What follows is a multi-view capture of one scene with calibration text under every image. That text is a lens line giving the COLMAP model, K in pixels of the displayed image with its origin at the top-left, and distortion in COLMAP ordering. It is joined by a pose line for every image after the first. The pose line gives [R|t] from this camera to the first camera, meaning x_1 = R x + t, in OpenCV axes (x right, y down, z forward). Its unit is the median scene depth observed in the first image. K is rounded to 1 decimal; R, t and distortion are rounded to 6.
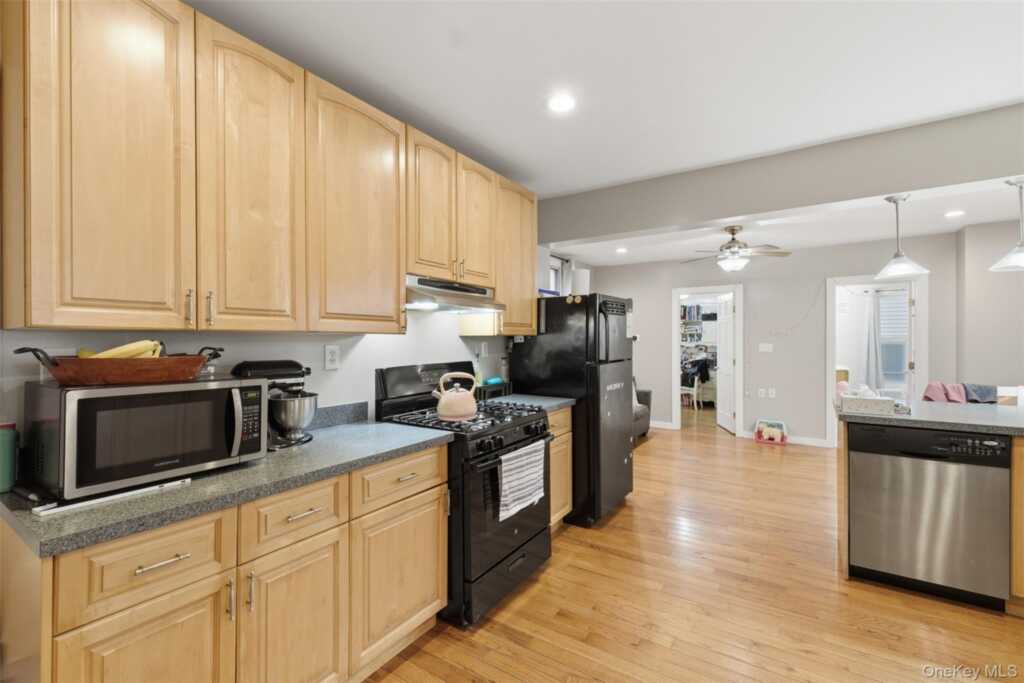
lens RADIAL K [[438.8, 0, 517.9], [0, 438.8, 340.9], [0, 0, 1]] dist [0.002231, 0.000058]
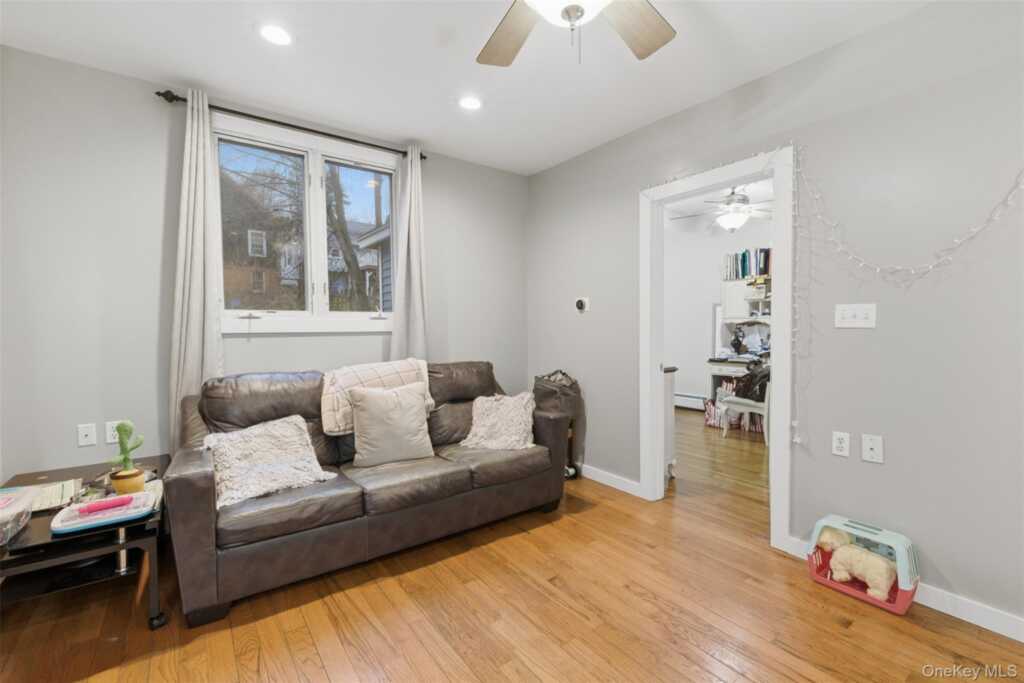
lens RADIAL K [[438.8, 0, 517.9], [0, 438.8, 340.9], [0, 0, 1]] dist [0.002231, 0.000058]
pose [[0.937724, 0.006380, -0.347323, 0.426071], [0.004370, 0.999536, 0.030159, 0.023255], [0.347354, -0.029799, 0.937261, 0.567749]]
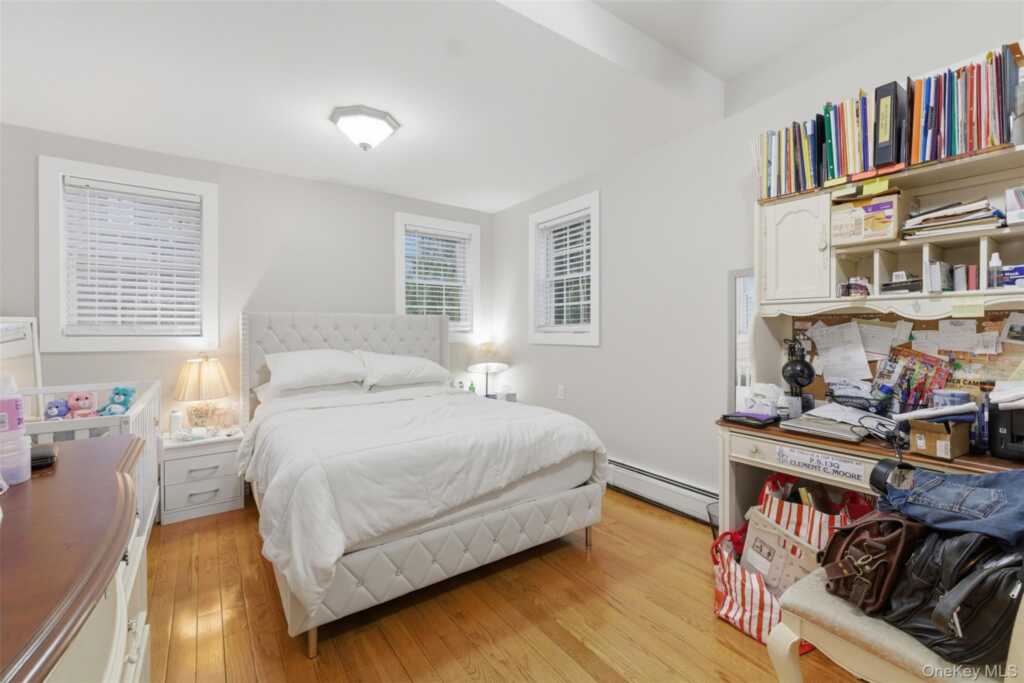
lens RADIAL K [[436.8, 0, 511.7], [0, 436.8, 328.4], [0, 0, 1]] dist [0.011697, -0.000060]
pose [[0.927632, -0.000944, -0.373494, 0.457918], [0.000253, 0.999998, -0.001900, 0.025840], [0.373495, 0.001668, 0.927631, 1.182736]]
